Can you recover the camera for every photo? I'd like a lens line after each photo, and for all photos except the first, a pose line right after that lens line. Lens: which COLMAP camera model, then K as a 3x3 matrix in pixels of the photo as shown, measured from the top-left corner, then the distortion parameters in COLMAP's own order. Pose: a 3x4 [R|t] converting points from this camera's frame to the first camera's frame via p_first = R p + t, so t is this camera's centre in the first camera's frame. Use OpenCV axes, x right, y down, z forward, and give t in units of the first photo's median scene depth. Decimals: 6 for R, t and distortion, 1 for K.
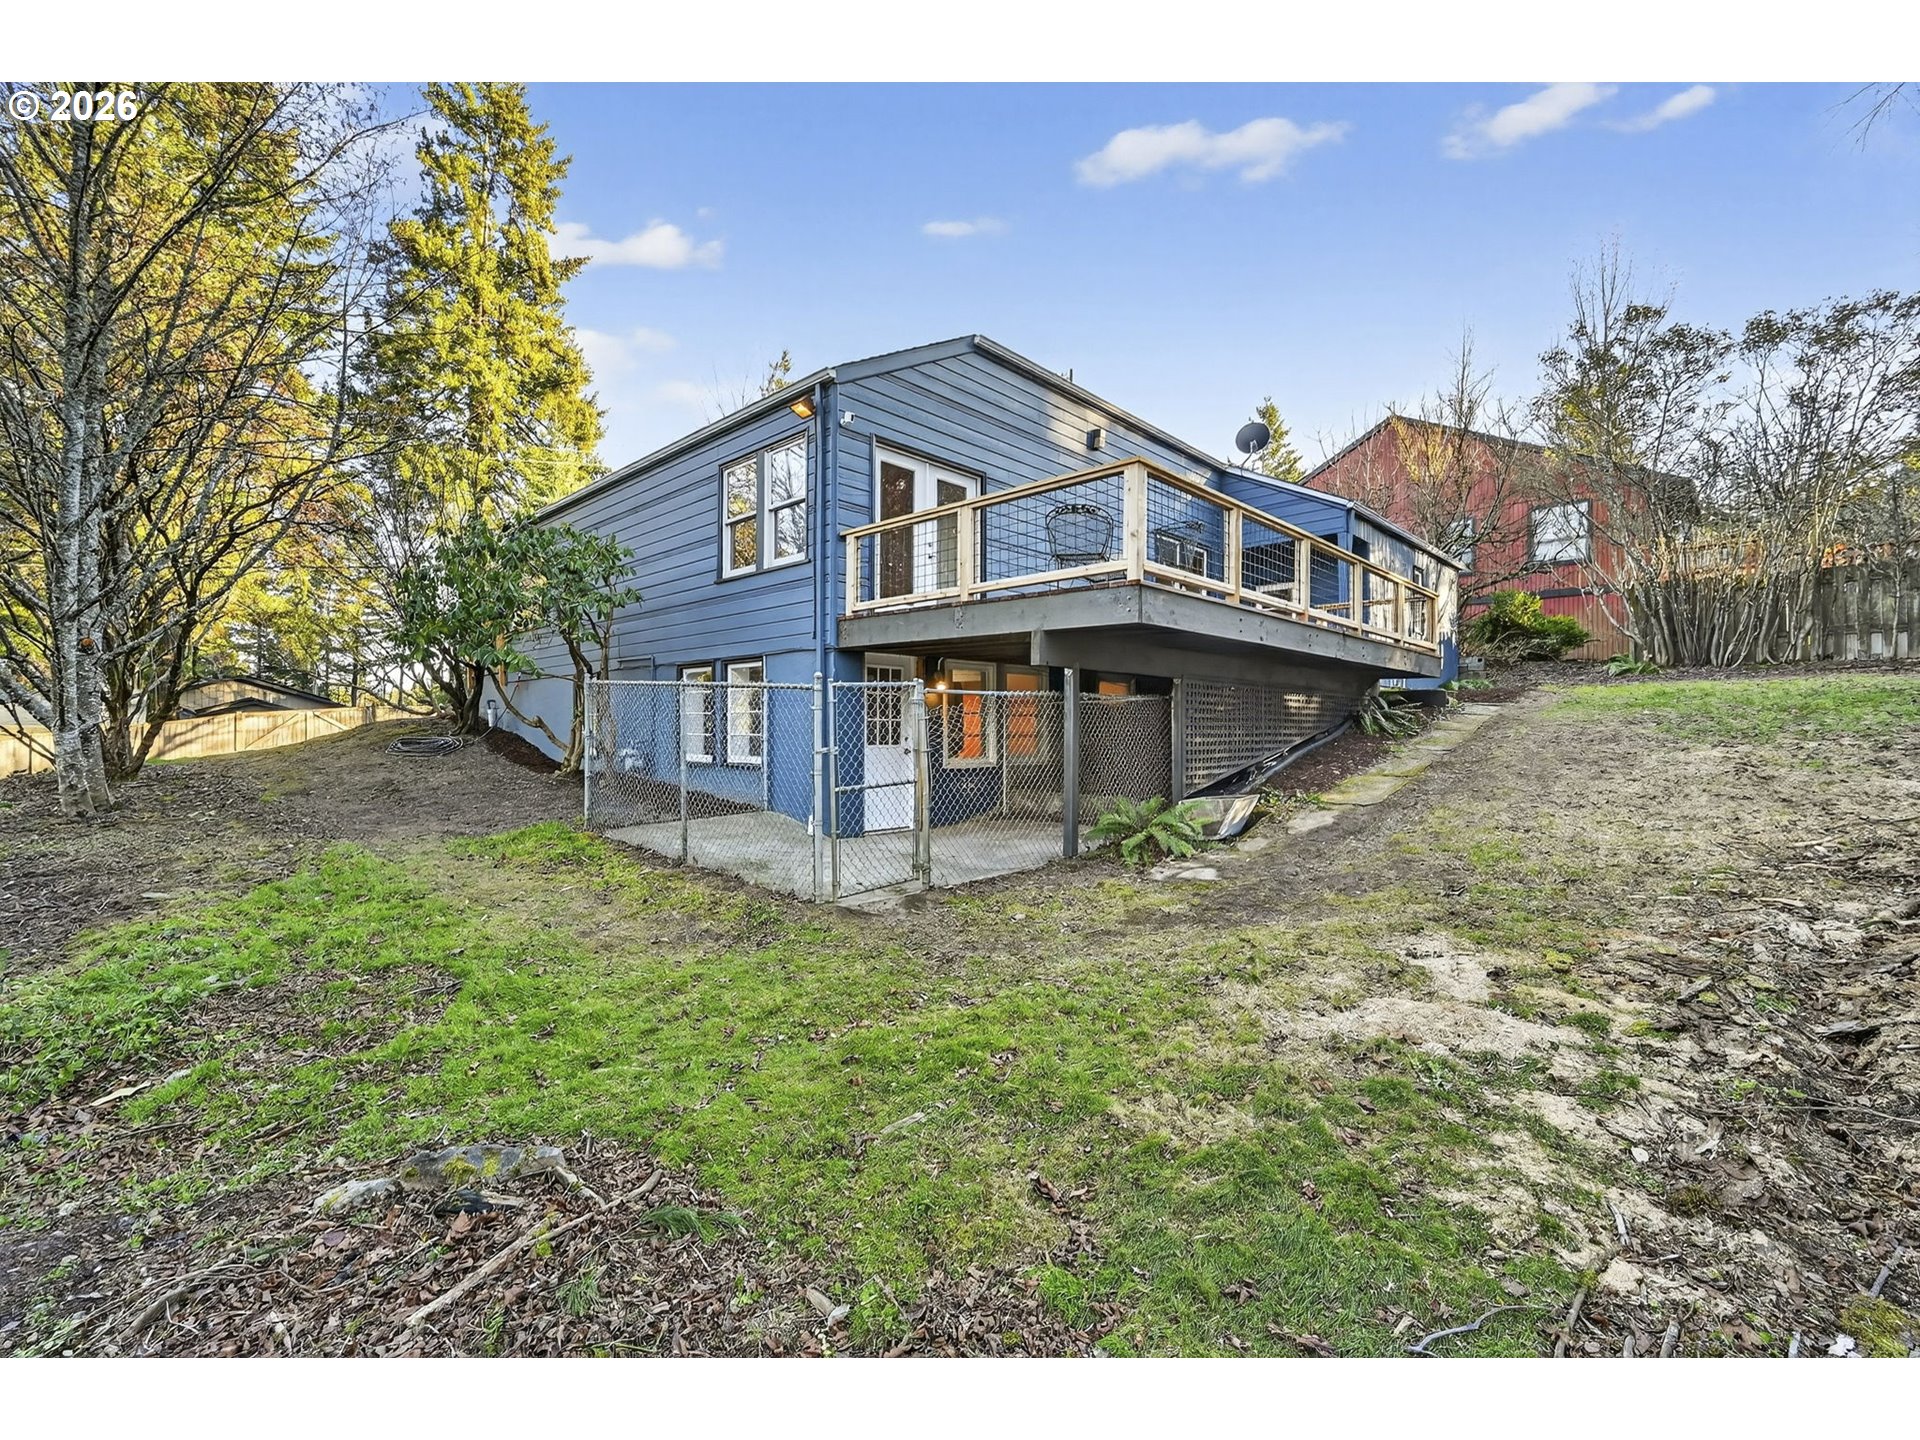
lens RADIAL K [[822.8, 0, 963.3], [0, 822.8, 716.9], [0, 0, 1]] dist [-0.010051, 0.000383]
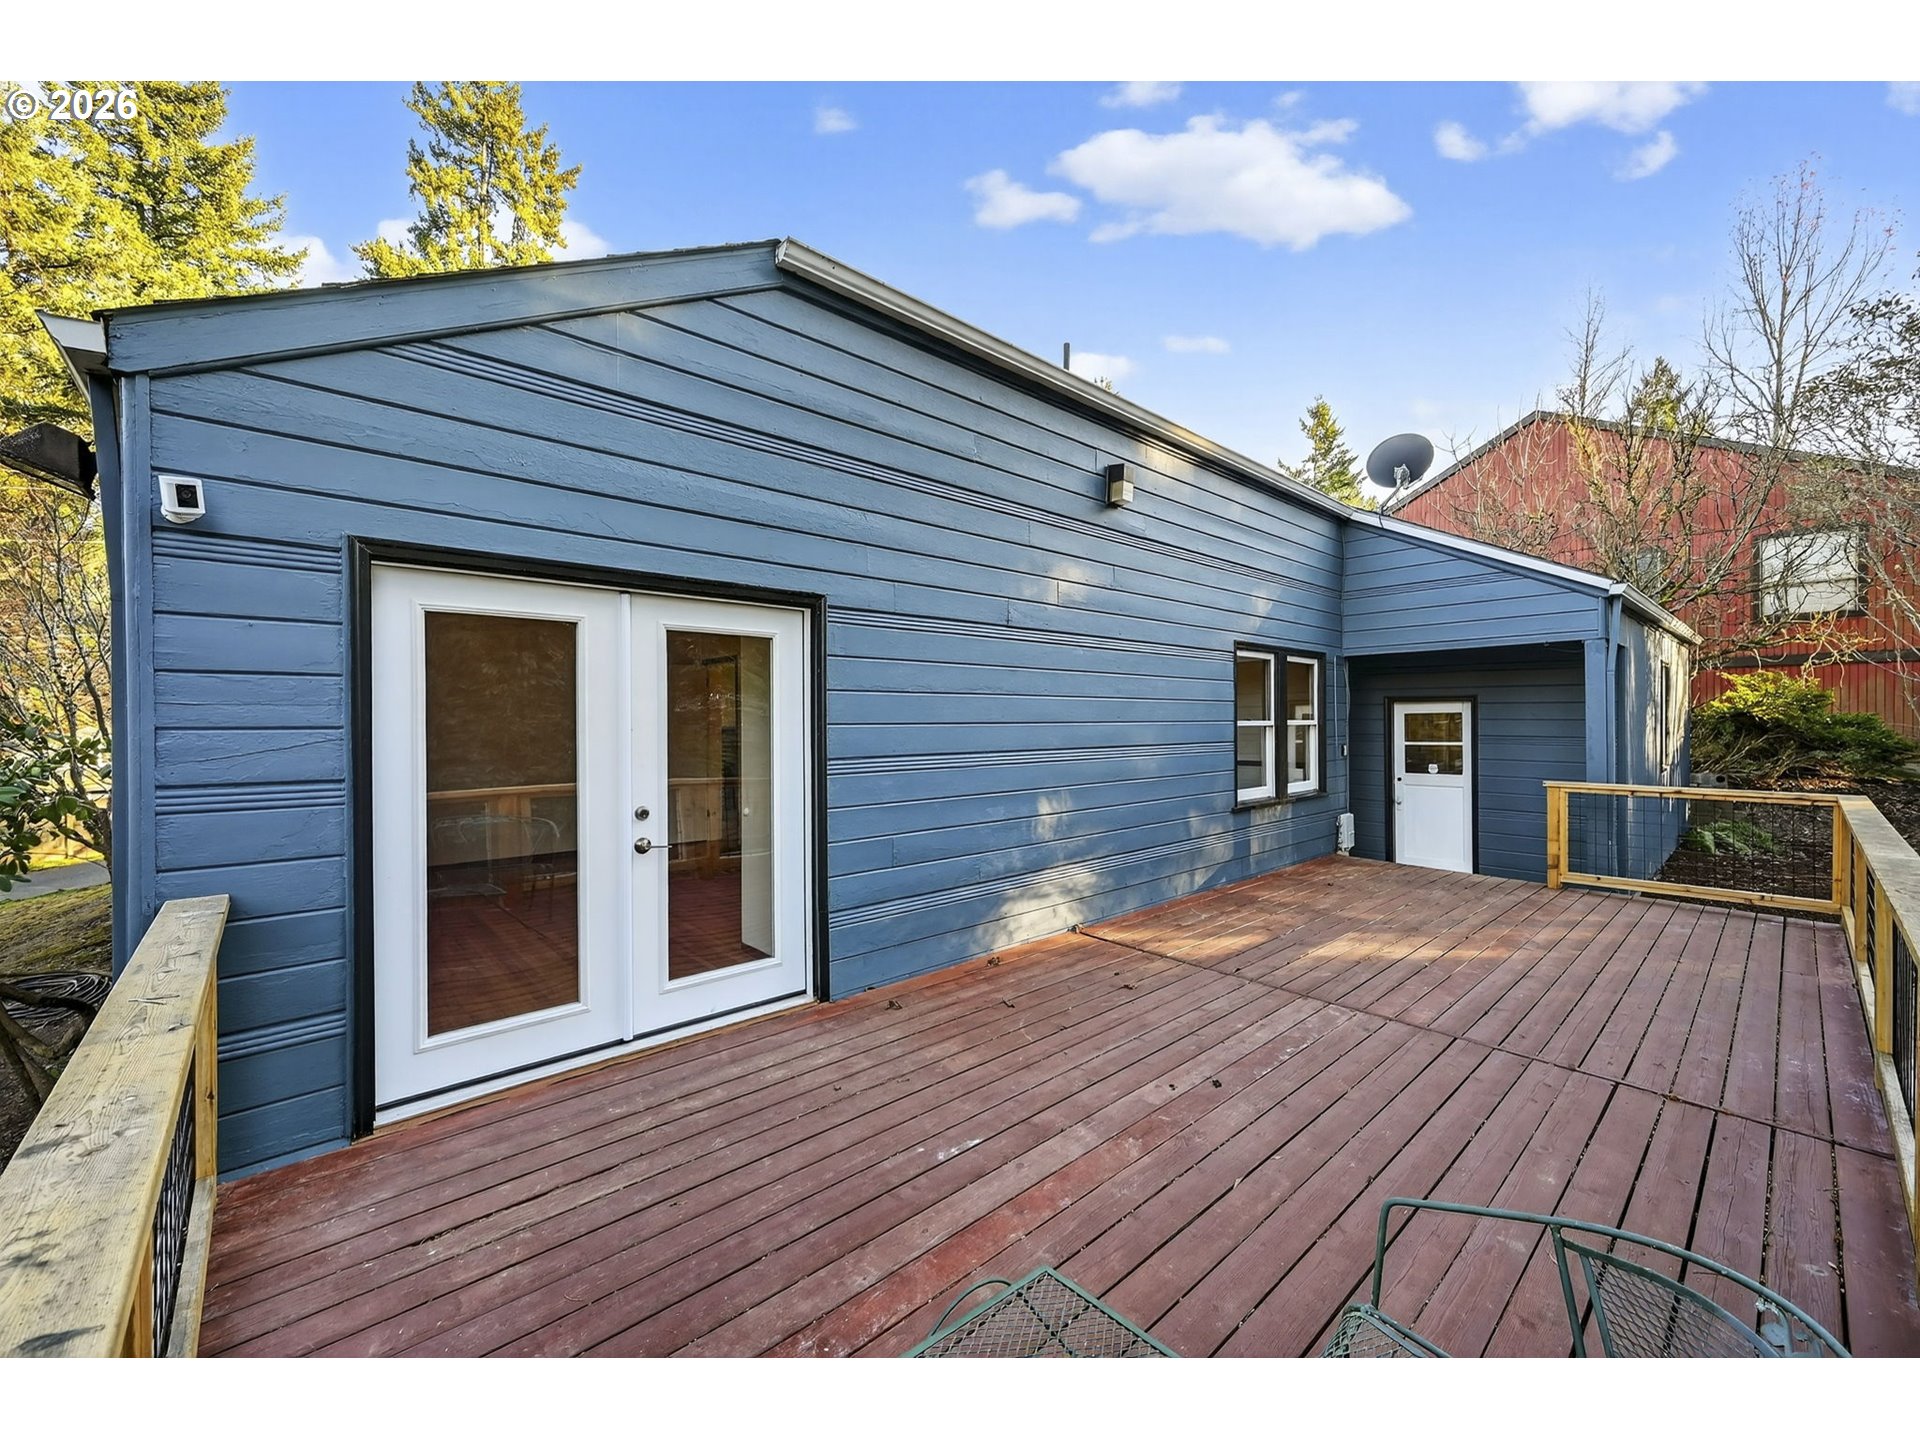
lens RADIAL K [[769.5, 0, 959.0], [0, 769.5, 726.5], [0, 0, 1]] dist [-0.001004, 0.000067]
pose [[0.997215, -0.006136, -0.074323, 0.094749], [0.007612, 0.999779, 0.019589, -0.189570], [0.074186, -0.020100, 0.997042, 0.496699]]
